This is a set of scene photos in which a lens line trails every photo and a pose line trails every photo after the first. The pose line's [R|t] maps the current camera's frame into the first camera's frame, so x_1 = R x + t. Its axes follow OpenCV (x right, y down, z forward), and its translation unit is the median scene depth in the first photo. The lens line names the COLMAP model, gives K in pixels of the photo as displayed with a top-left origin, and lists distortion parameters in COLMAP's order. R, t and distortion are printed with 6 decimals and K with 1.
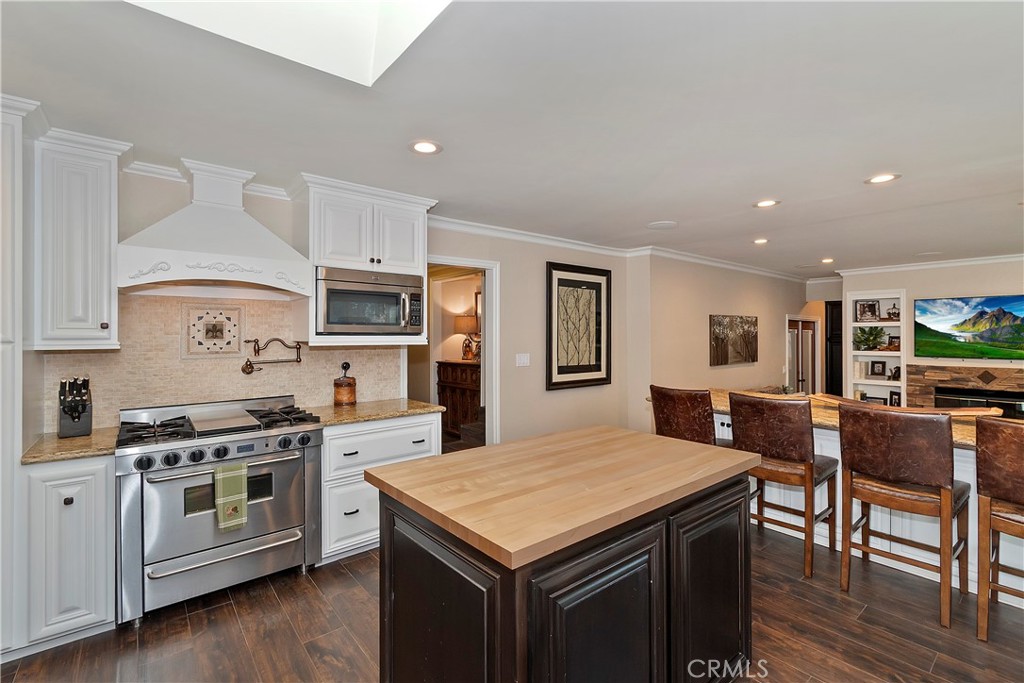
lens RADIAL K [[461.5, 0, 508.3], [0, 461.5, 339.2], [0, 0, 1]] dist [0.011334, 0.000112]
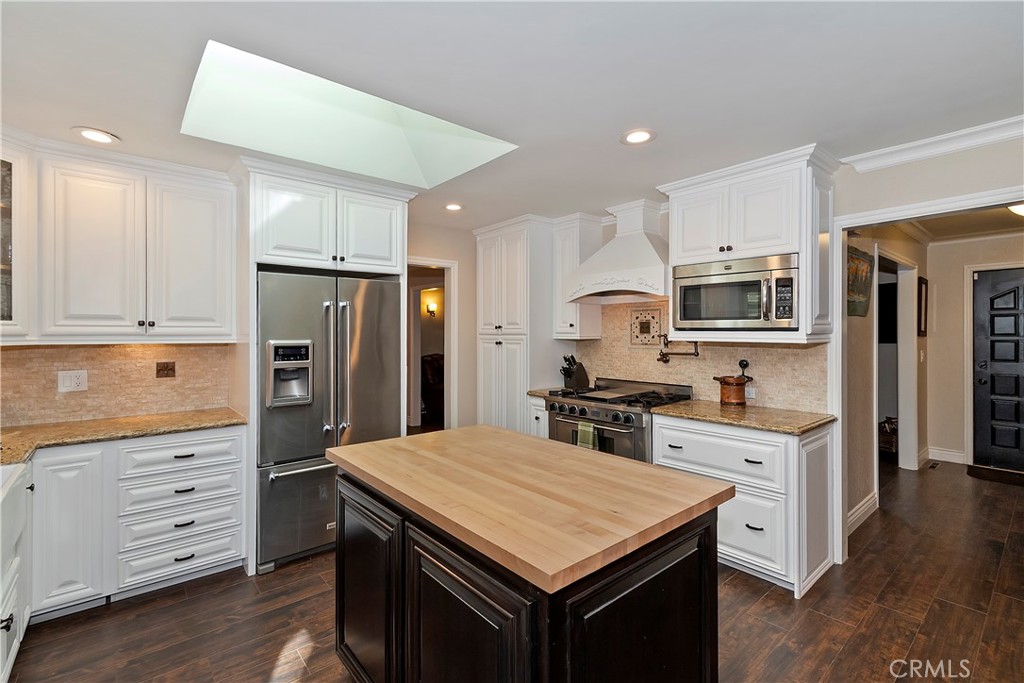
lens RADIAL K [[461.5, 0, 514.3], [0, 461.5, 332.9], [0, 0, 1]] dist [0.011334, 0.000112]
pose [[0.030429, 0.005994, -0.999519, 0.646031], [-0.006356, 0.999963, 0.005803, -0.007248], [0.999517, 0.006177, 0.030466, 0.590239]]
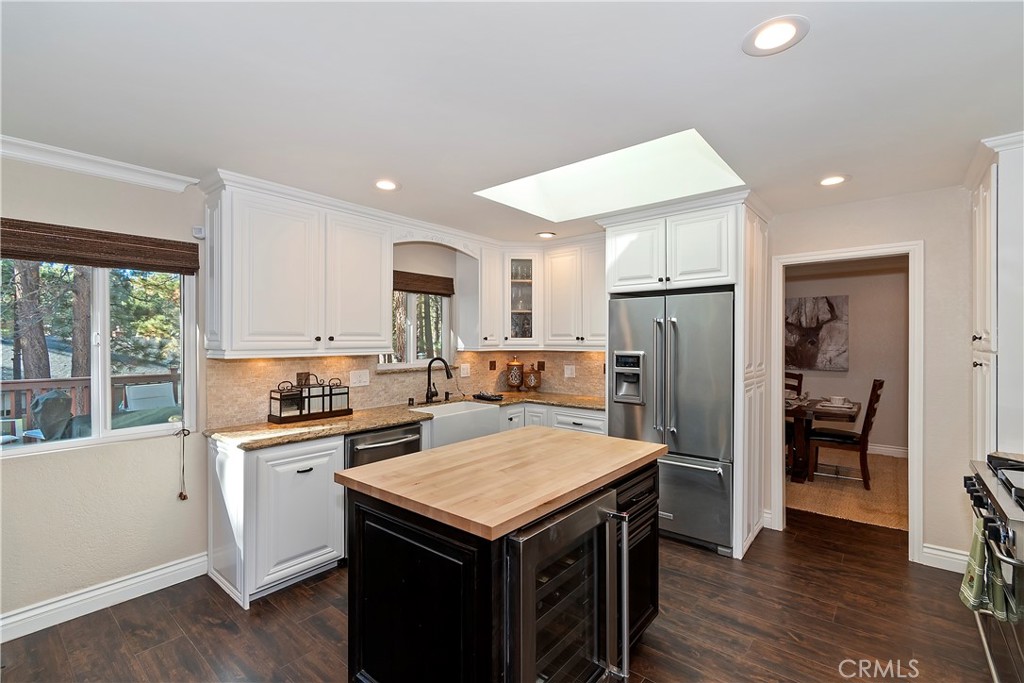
lens RADIAL K [[461.5, 0, 513.8], [0, 461.5, 340.4], [0, 0, 1]] dist [0.011334, 0.000112]
pose [[-0.980316, -0.005743, -0.197350, -0.426996], [-0.006649, 0.999970, 0.003929, -0.024077], [0.197322, 0.005164, -0.980325, 2.273315]]
